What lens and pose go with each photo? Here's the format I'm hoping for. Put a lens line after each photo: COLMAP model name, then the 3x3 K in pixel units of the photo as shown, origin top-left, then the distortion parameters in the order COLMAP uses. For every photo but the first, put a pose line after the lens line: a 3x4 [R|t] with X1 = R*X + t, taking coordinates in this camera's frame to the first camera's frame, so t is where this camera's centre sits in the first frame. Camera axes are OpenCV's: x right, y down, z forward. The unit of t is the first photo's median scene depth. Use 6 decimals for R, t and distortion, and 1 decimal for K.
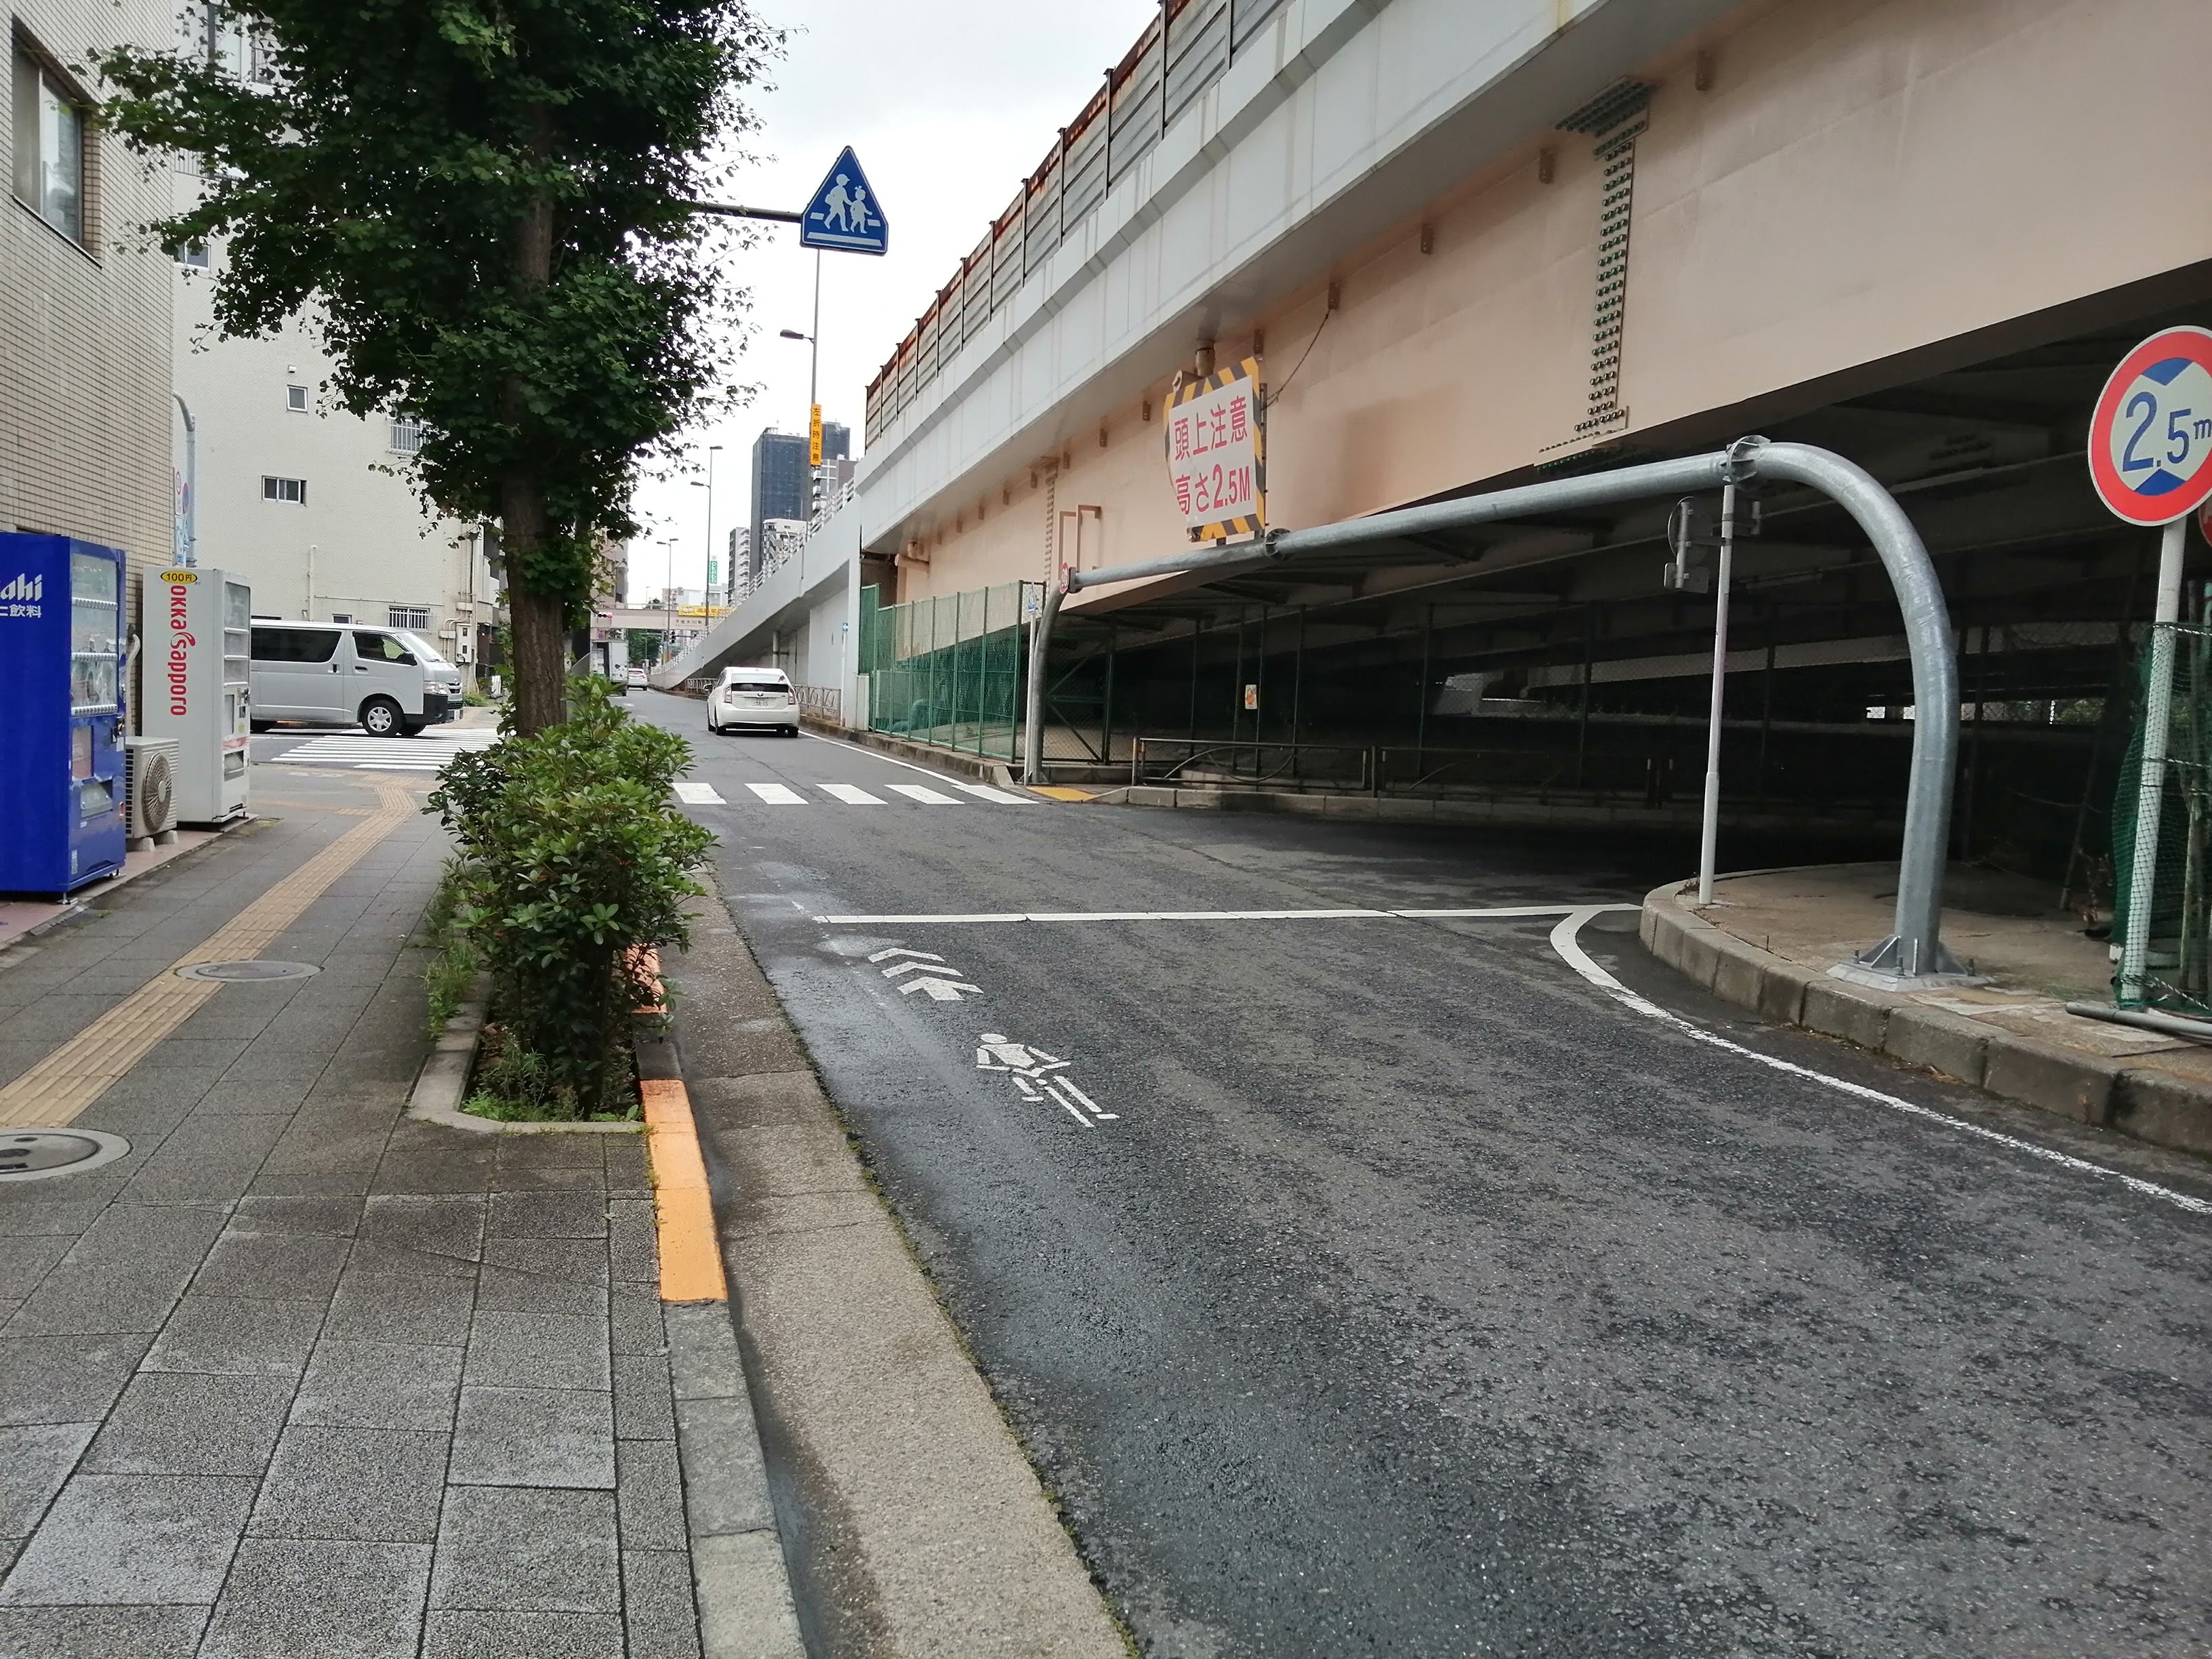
lens RADIAL K [[1651.7, 0, 1087.3], [0, 1651.7, 835.8], [0, 0, 1]] dist [0.023770, -0.051361]
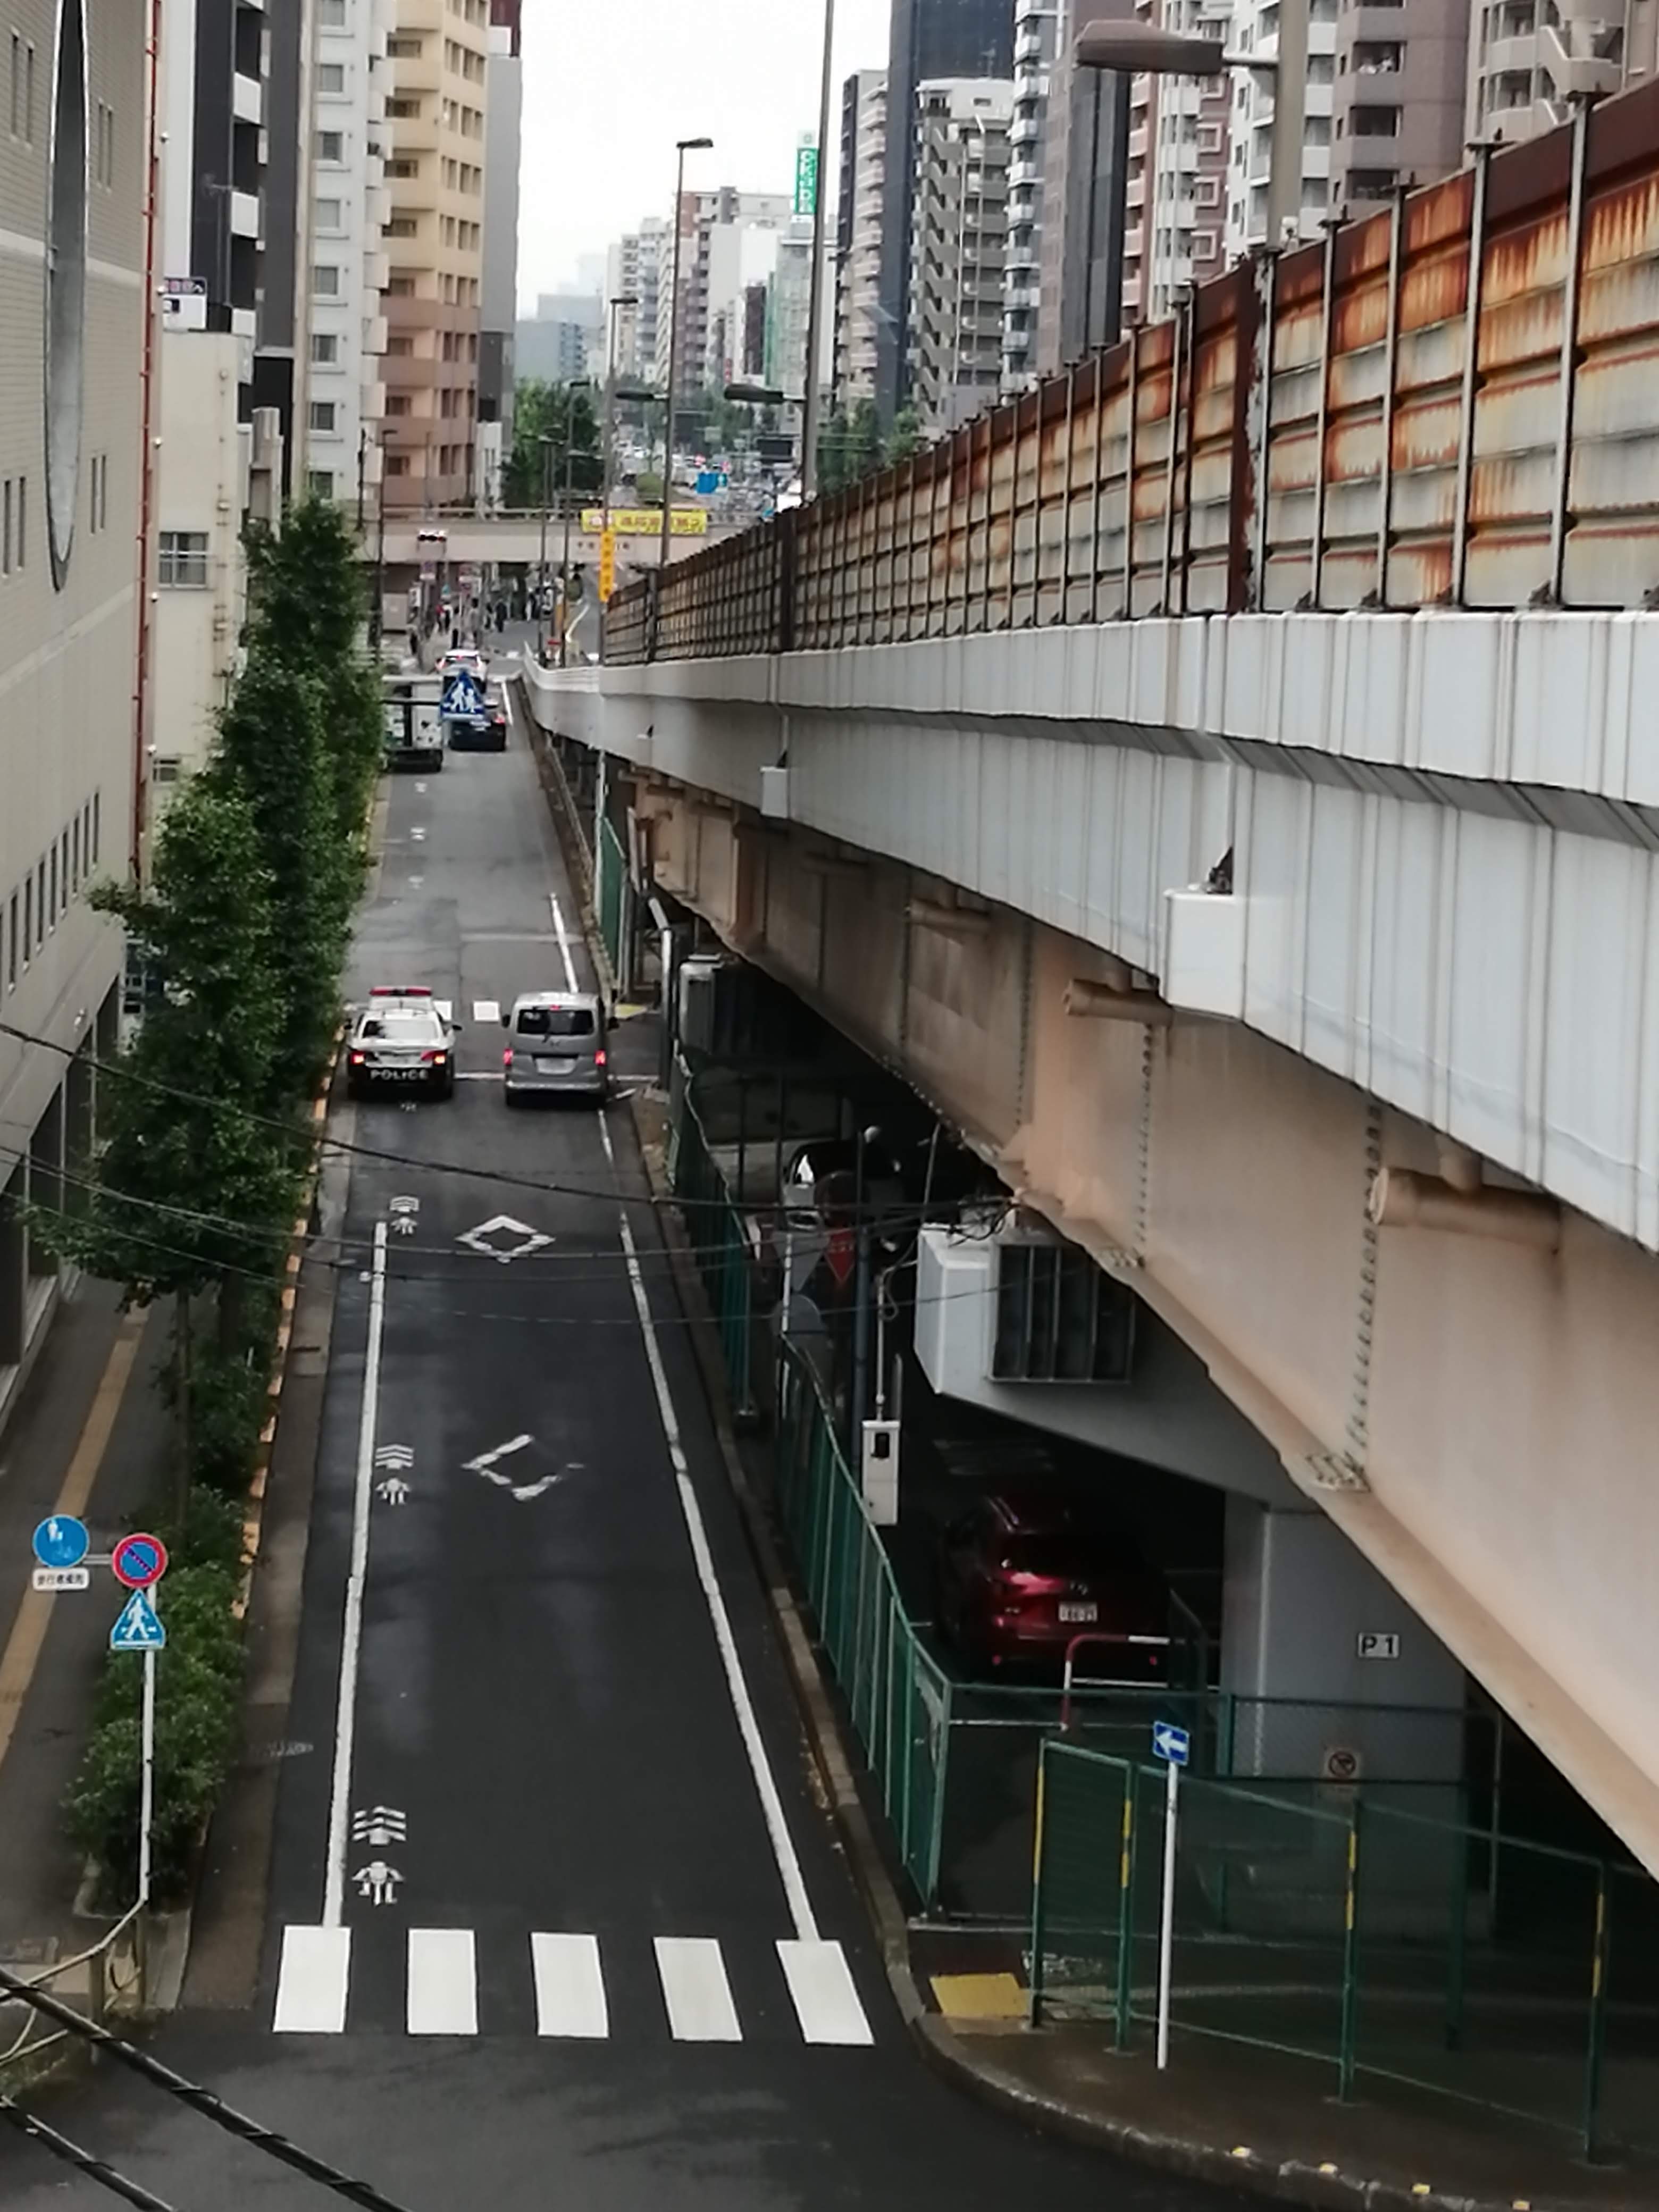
lens RADIAL K [[5890.3, 0, 629.0], [0, 5890.3, 929.5], [0, 0, 1]] dist [0.087502, 0.000000]
pose [[0.965967, 0.004651, -0.258624, 0.297370], [-0.007631, 0.999916, -0.010520, -0.009189], [0.258553, 0.012135, 0.965921, -0.908743]]
